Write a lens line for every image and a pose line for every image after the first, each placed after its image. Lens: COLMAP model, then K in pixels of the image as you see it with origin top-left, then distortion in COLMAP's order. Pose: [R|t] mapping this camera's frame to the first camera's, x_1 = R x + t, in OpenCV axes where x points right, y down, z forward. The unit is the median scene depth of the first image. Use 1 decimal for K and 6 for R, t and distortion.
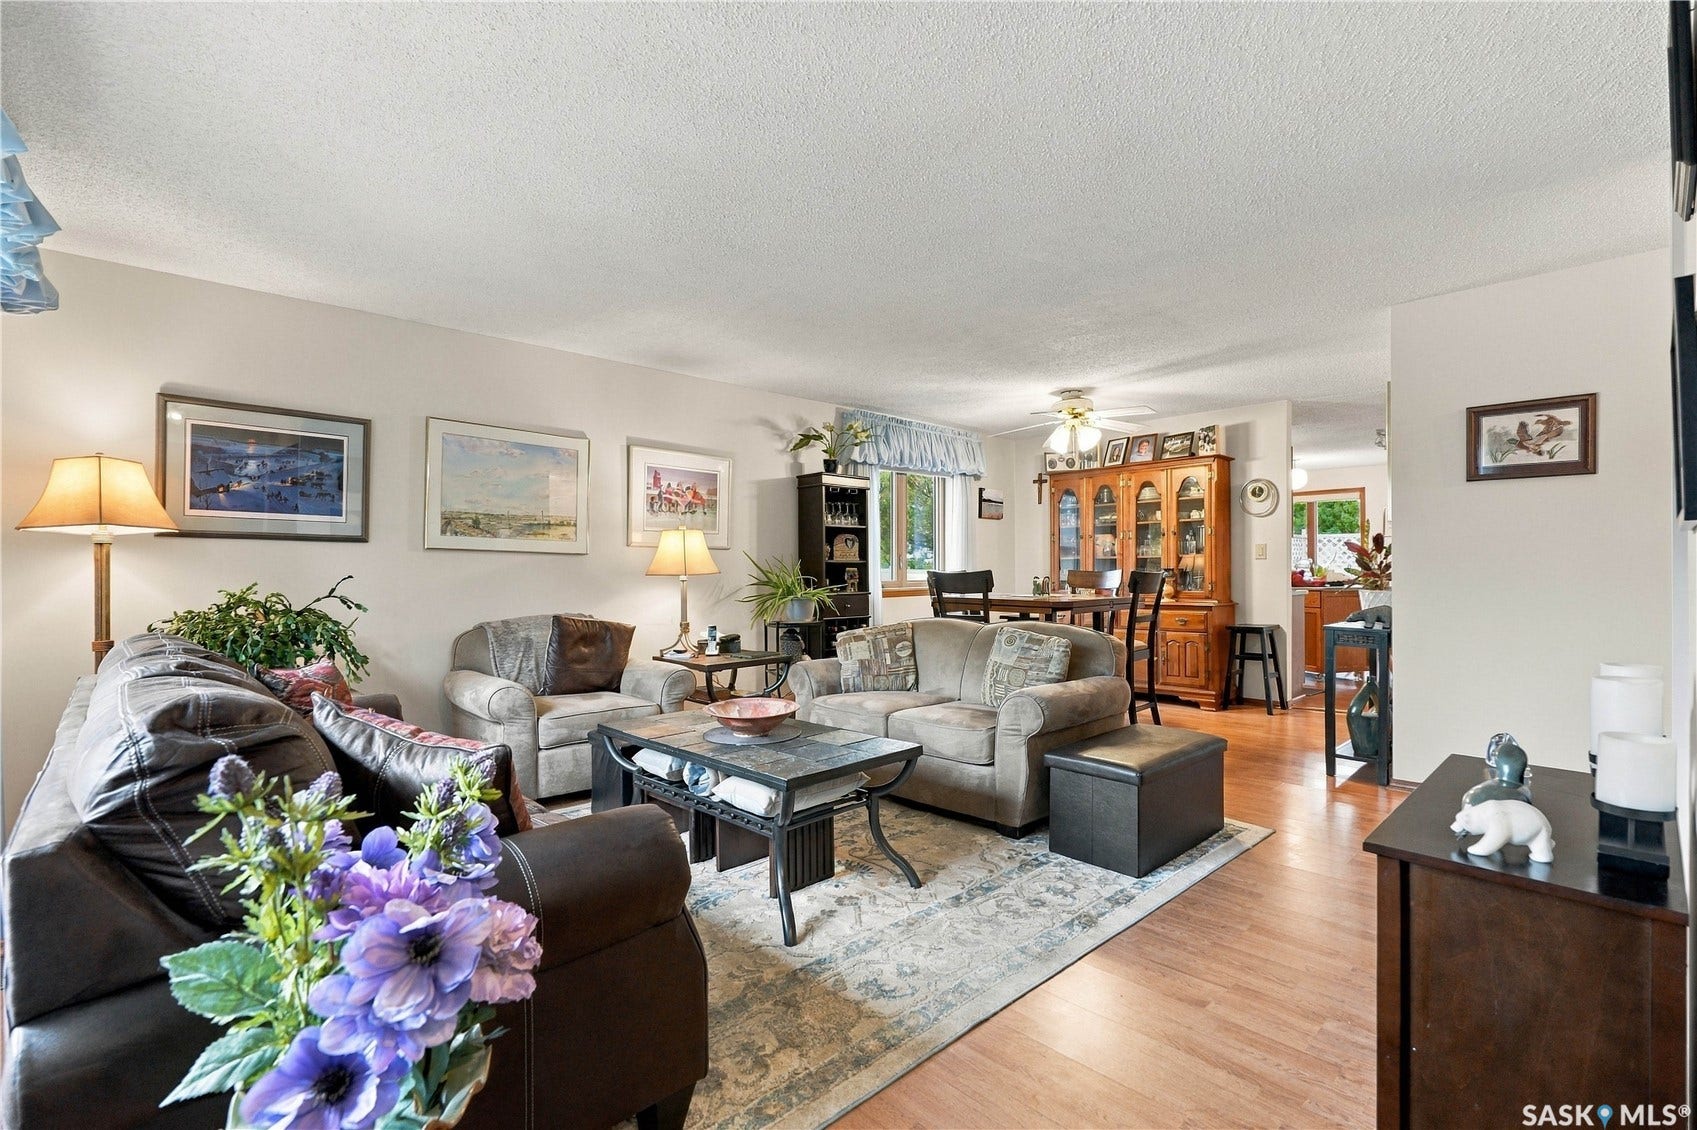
lens RADIAL K [[762.7, 0, 843.2], [0, 762.7, 569.4], [0, 0, 1]] dist [0.002147, 0.000513]
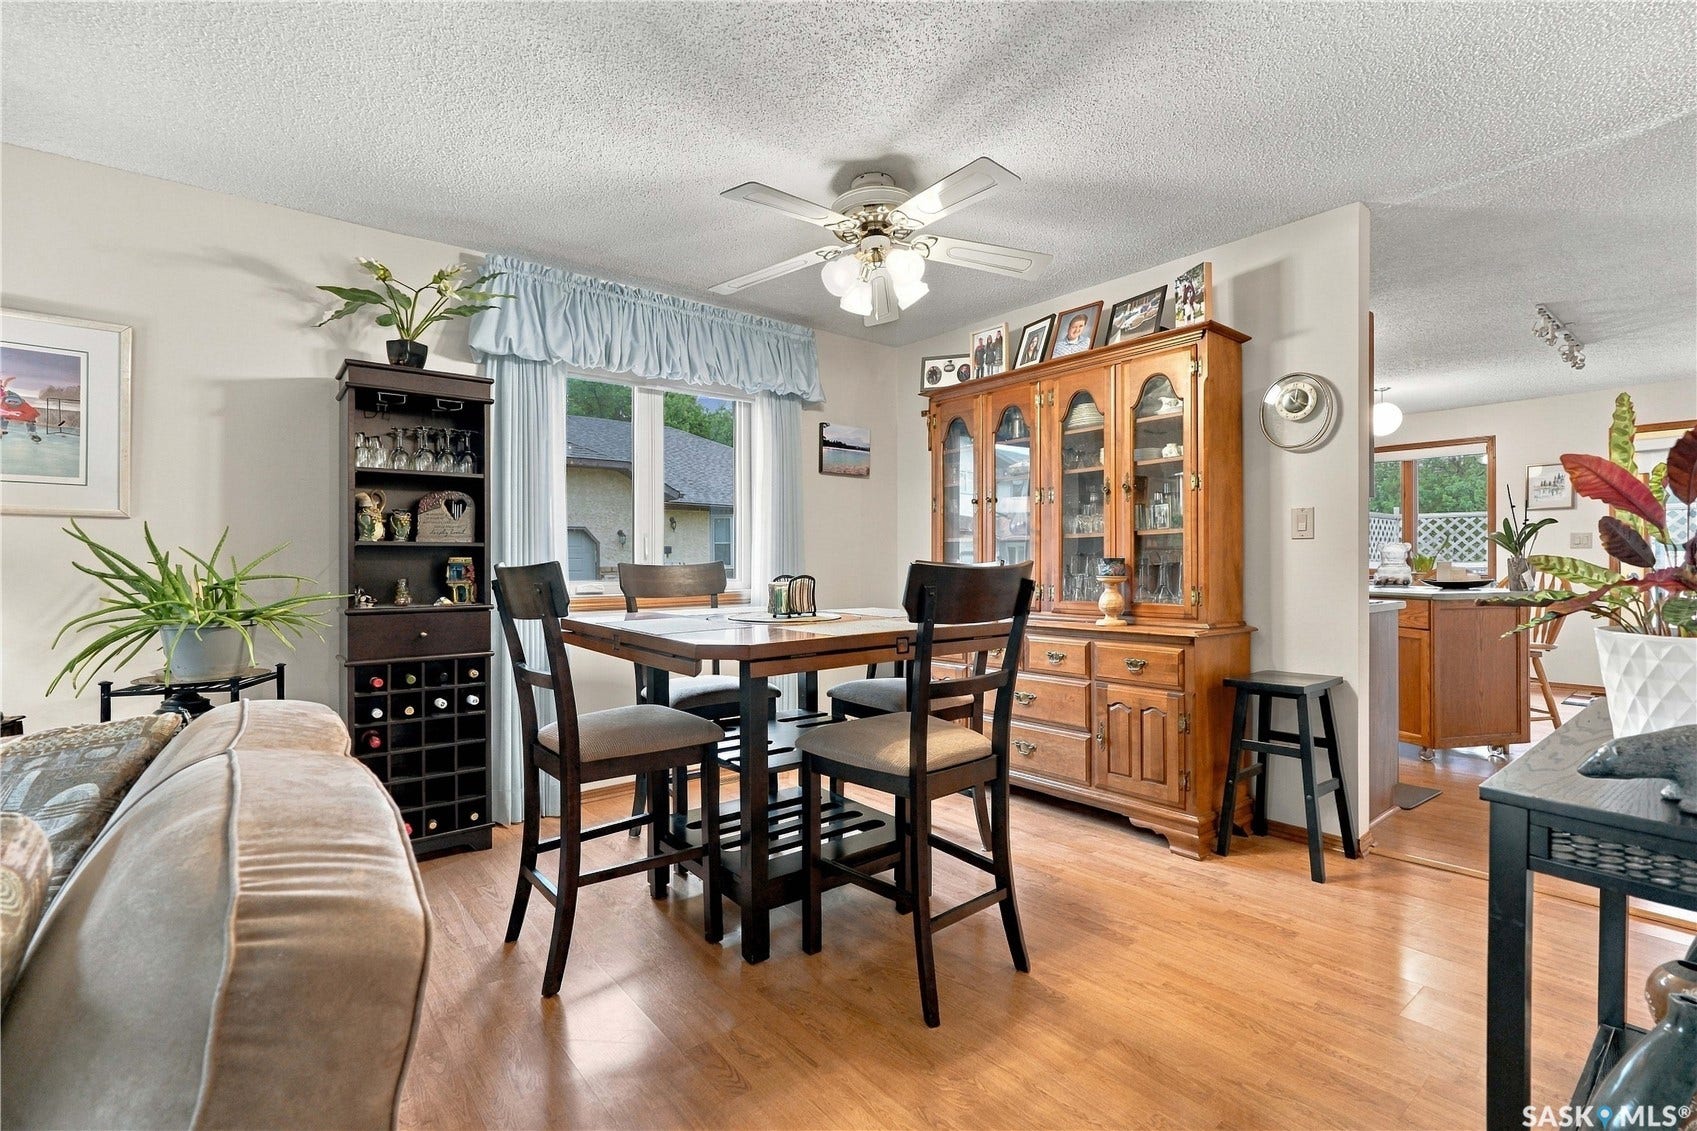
lens RADIAL K [[773.4, 0, 849.1], [0, 773.4, 563.2], [0, 0, 1]] dist [0.000754, 0.000261]
pose [[0.997160, -0.000265, -0.075314, 0.310511], [0.000457, 0.999997, 0.002540, 0.000557], [0.075314, -0.002567, 0.997157, 0.510777]]
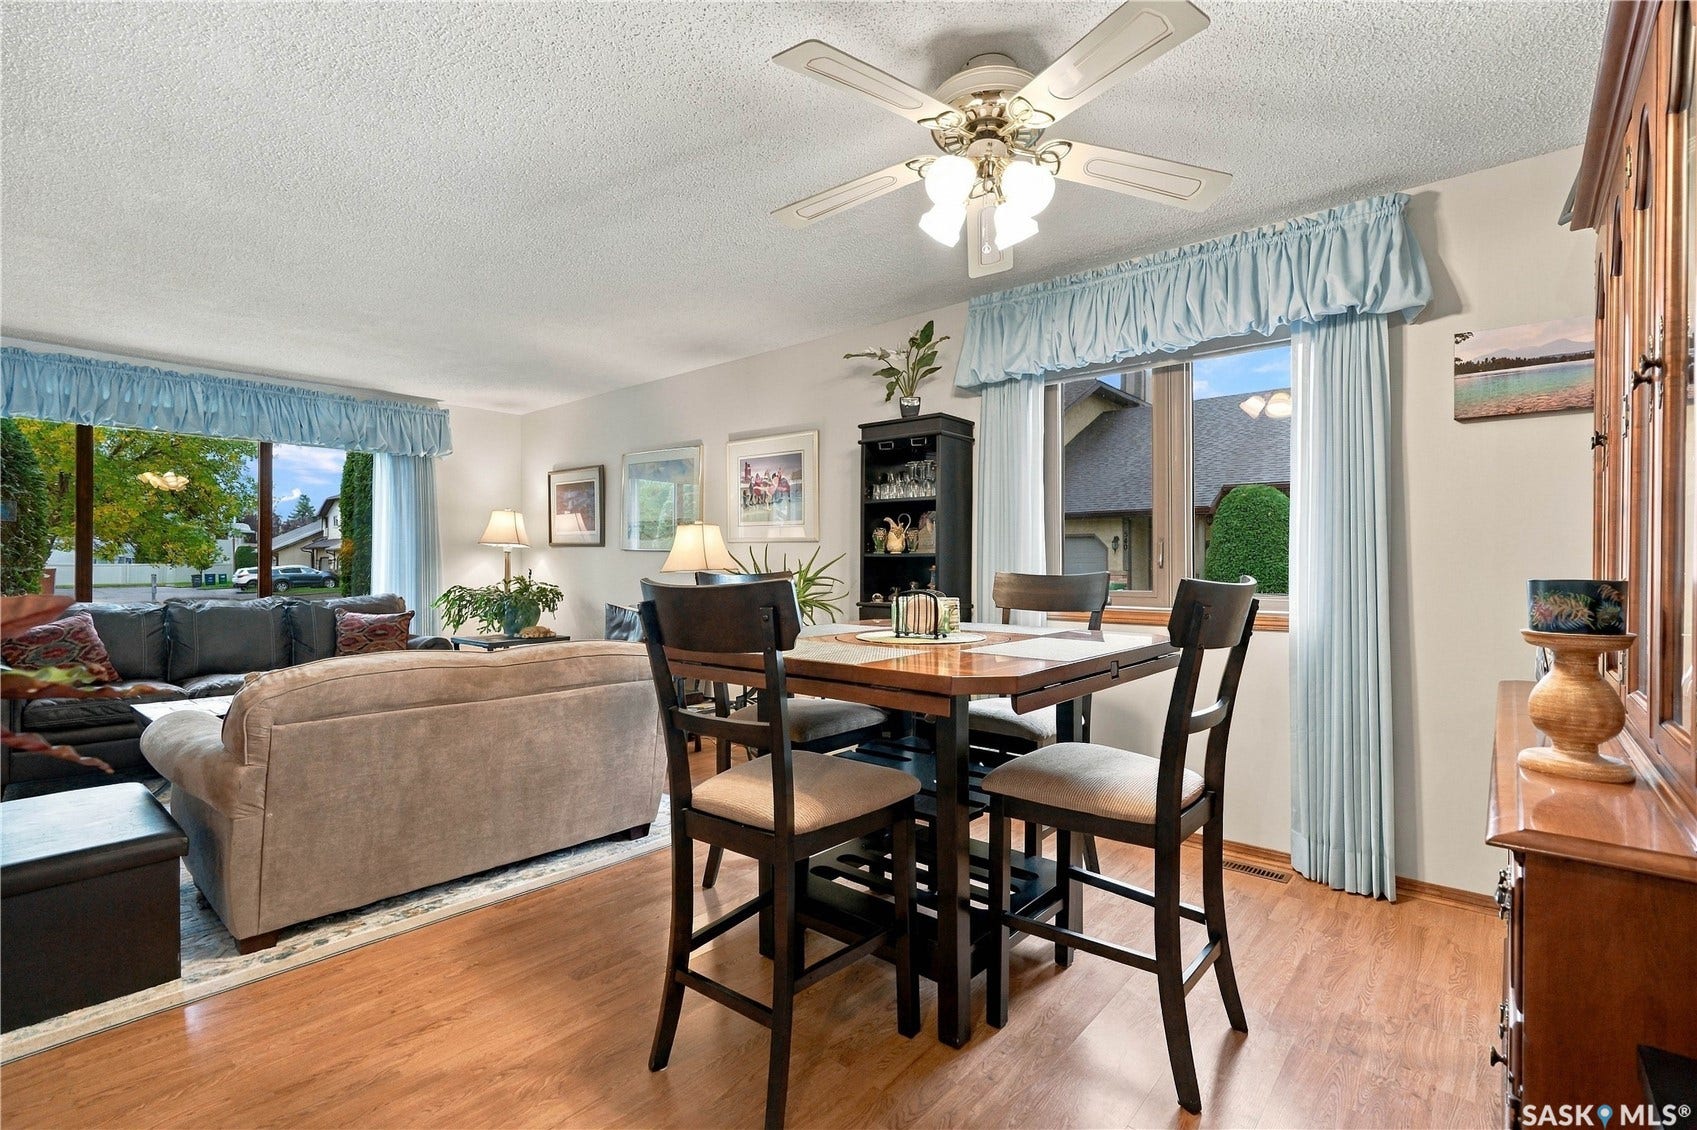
lens RADIAL K [[762.7, 0, 843.2], [0, 762.7, 569.4], [0, 0, 1]] dist [0.002147, 0.000513]
pose [[0.105039, 0.008586, -0.994431, 0.612466], [-0.007774, 0.999939, 0.007813, -0.003854], [0.994438, 0.006910, 0.105100, 0.873862]]
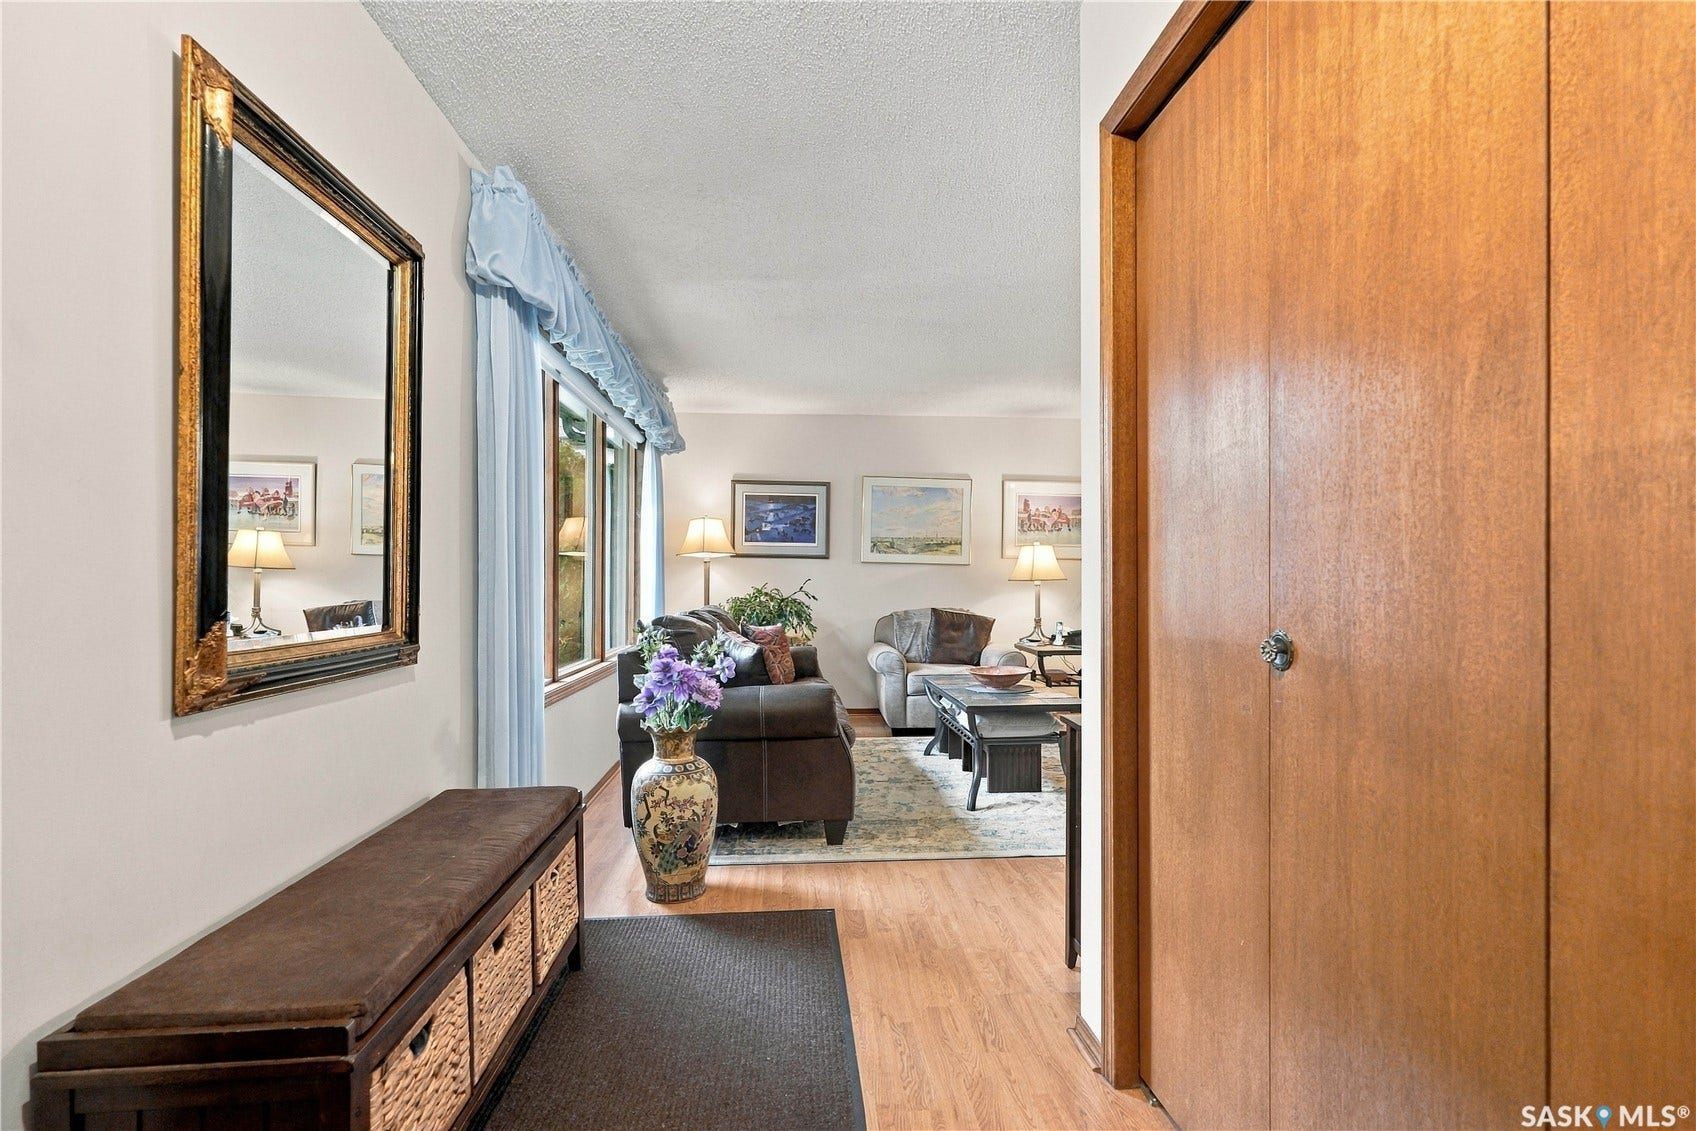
lens RADIAL K [[762.3, 0, 842.7], [0, 762.3, 569.9], [0, 0, 1]] dist [0.002147, 0.000513]
pose [[0.774091, -0.008526, -0.633017, 0.273318], [-0.003289, 0.999842, -0.017489, 0.010362], [0.633066, 0.015620, 0.773940, -0.144815]]
